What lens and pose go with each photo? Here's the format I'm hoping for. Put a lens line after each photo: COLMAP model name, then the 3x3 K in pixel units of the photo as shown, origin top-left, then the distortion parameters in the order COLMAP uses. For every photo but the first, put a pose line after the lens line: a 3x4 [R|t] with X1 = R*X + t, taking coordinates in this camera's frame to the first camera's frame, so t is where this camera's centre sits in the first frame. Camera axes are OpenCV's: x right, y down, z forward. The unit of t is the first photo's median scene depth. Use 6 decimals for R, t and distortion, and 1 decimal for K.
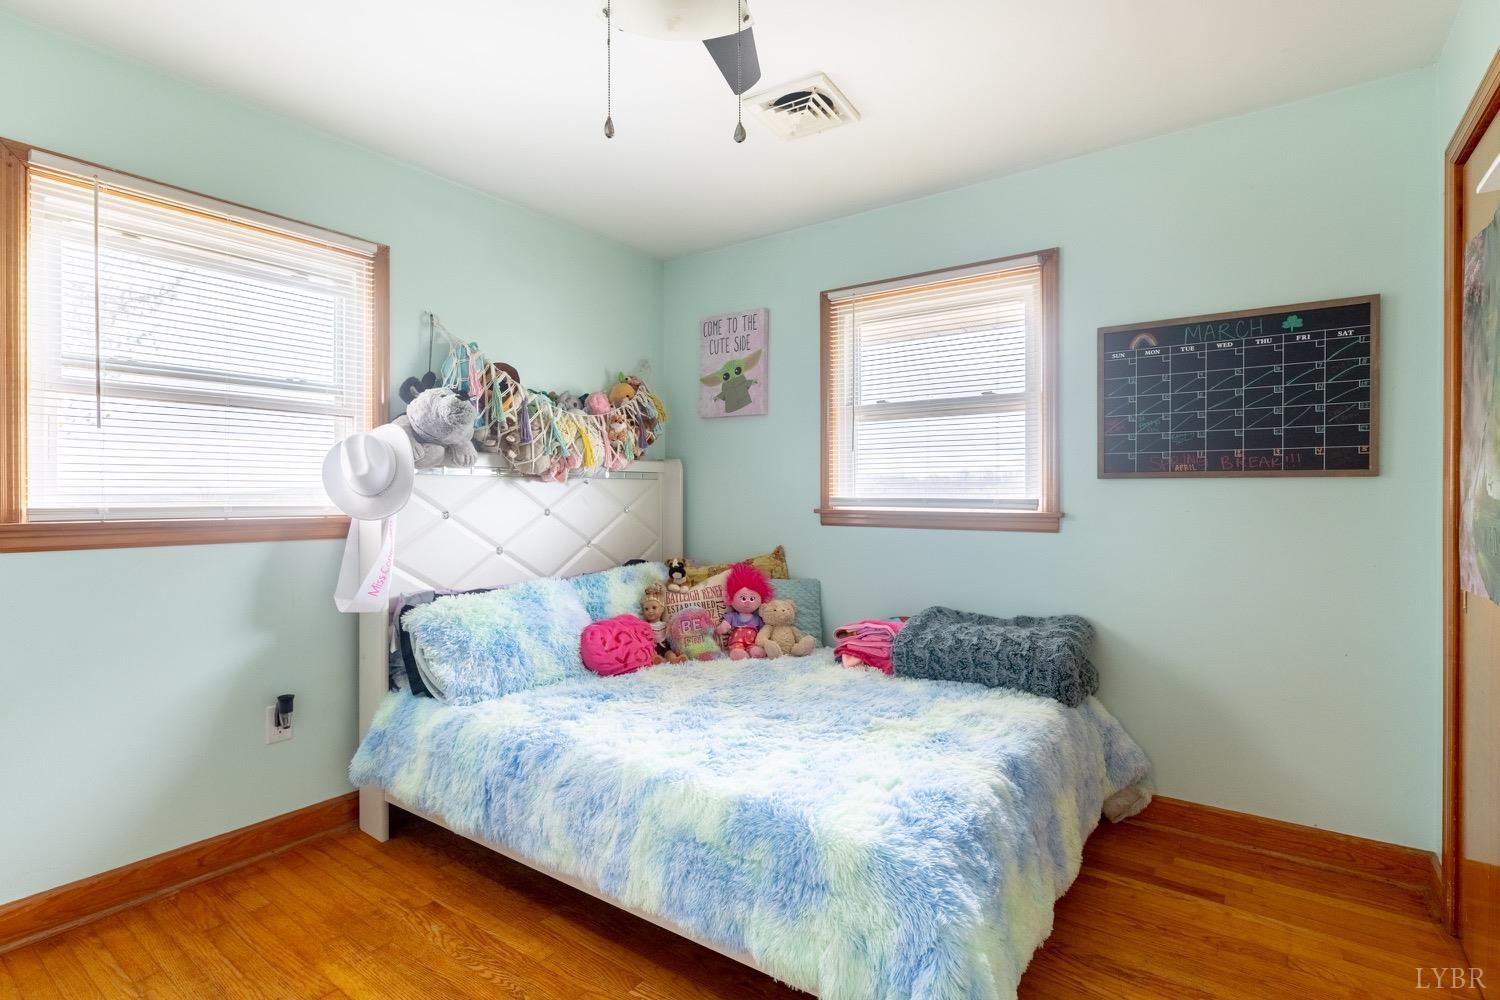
lens RADIAL K [[729.3, 0, 750.3], [0, 729.3, 495.9], [0, 0, 1]] dist [0.000644, -0.000062]
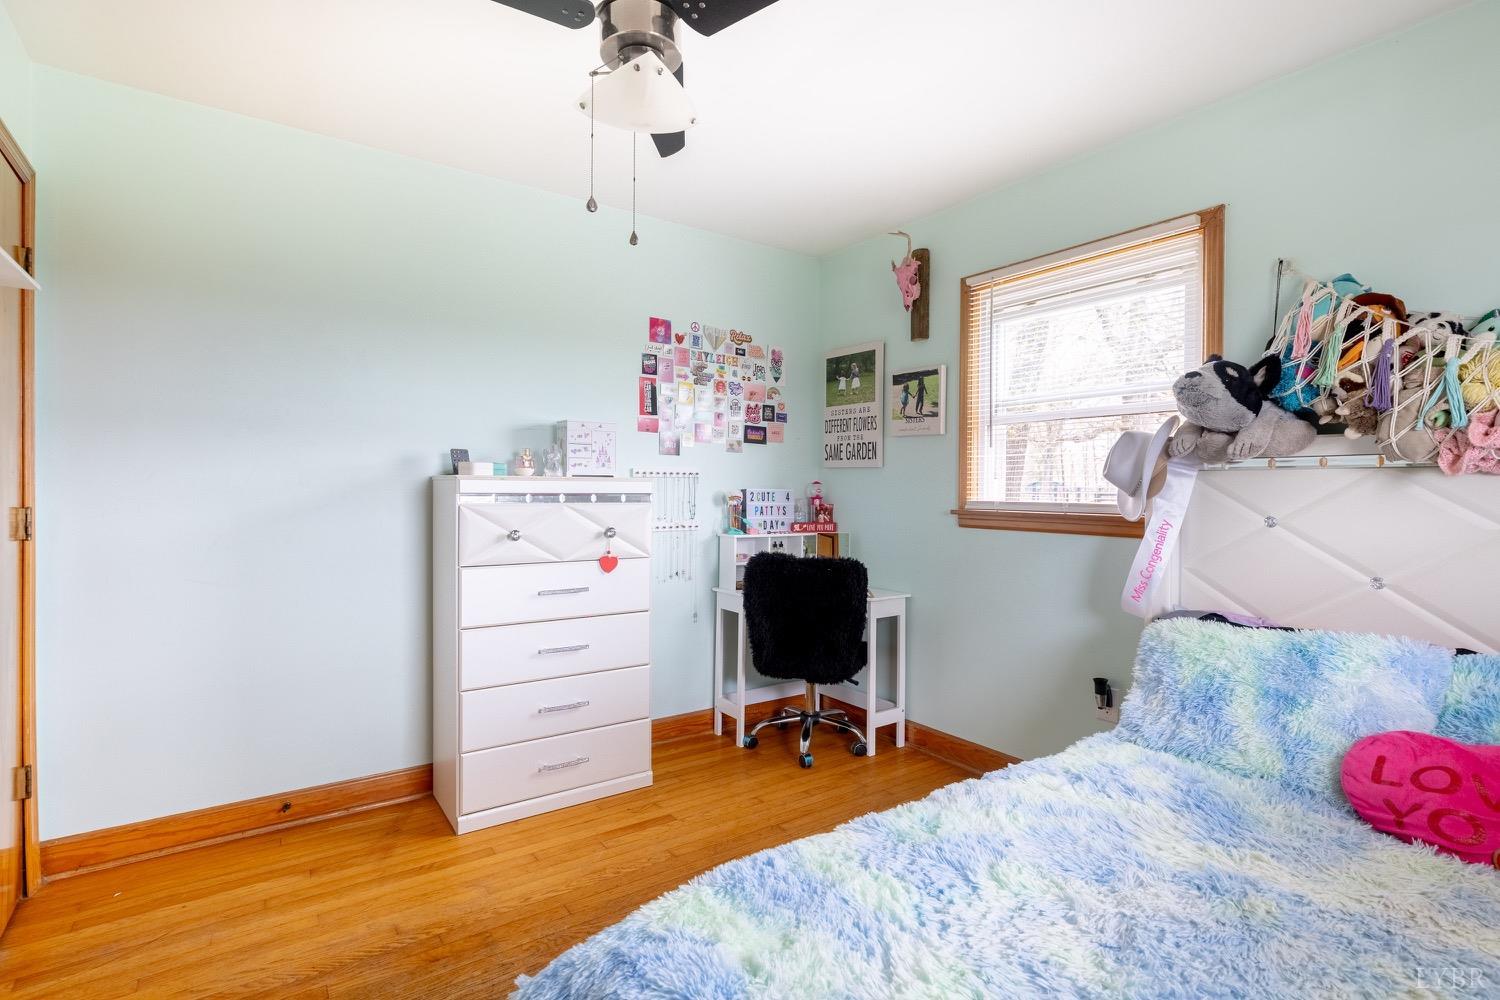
lens RADIAL K [[729.3, 0, 750.0], [0, 729.3, 497.0], [0, 0, 1]] dist [0.000644, -0.000062]
pose [[-0.326839, 0.011029, -0.945016, 0.501412], [-0.006694, 0.999880, 0.013985, -0.007092], [0.945056, 0.010896, -0.326725, 0.766593]]
